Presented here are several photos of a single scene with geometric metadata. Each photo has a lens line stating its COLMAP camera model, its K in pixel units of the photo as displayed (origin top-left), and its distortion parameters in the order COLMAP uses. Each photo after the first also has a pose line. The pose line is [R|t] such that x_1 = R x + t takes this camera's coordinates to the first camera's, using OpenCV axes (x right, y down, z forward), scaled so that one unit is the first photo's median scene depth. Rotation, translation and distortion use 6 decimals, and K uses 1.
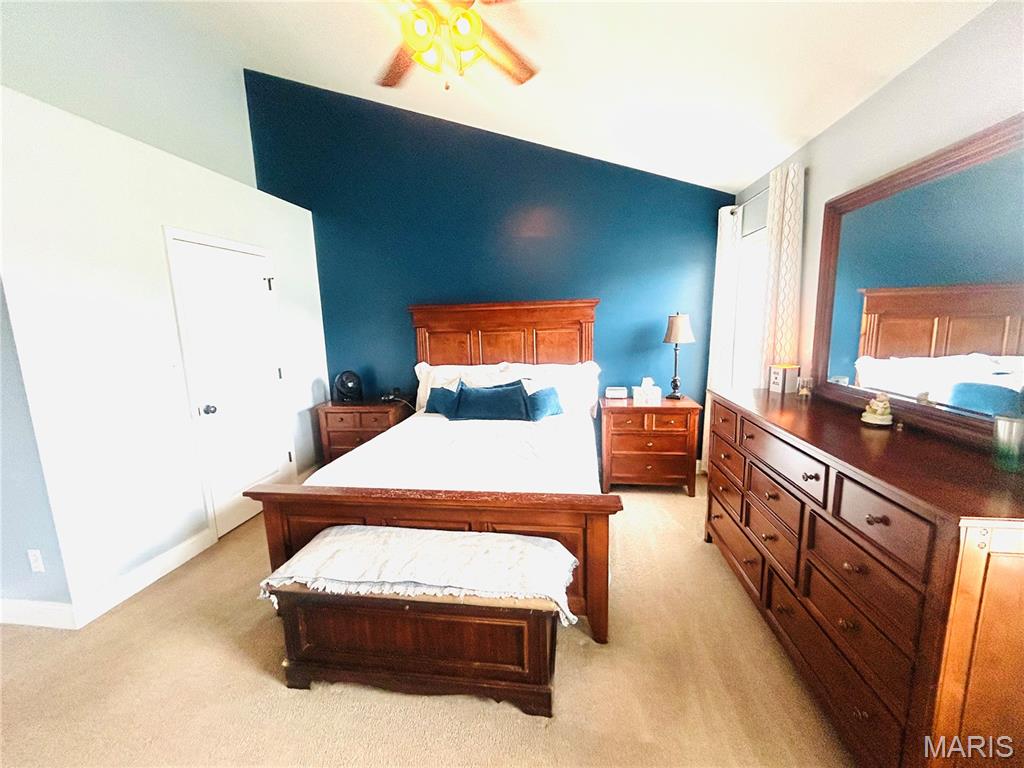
lens RADIAL K [[416.7, 0, 514.2], [0, 416.7, 385.4], [0, 0, 1]] dist [-0.000822, 0.000429]
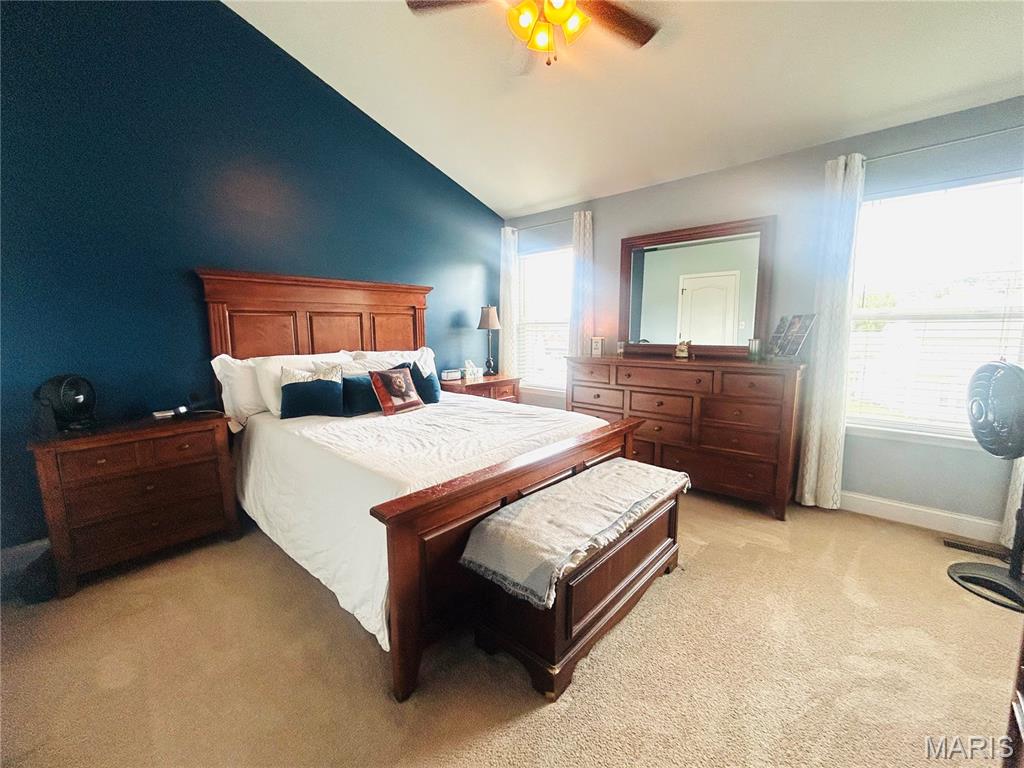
lens RADIAL K [[416.7, 0, 514.0], [0, 416.7, 381.2], [0, 0, 1]] dist [-0.000822, 0.000429]
pose [[0.556677, -0.078626, 0.827000, -0.570824], [0.120047, 0.992675, 0.013570, 0.039092], [-0.822010, 0.091725, 0.562038, 0.263353]]
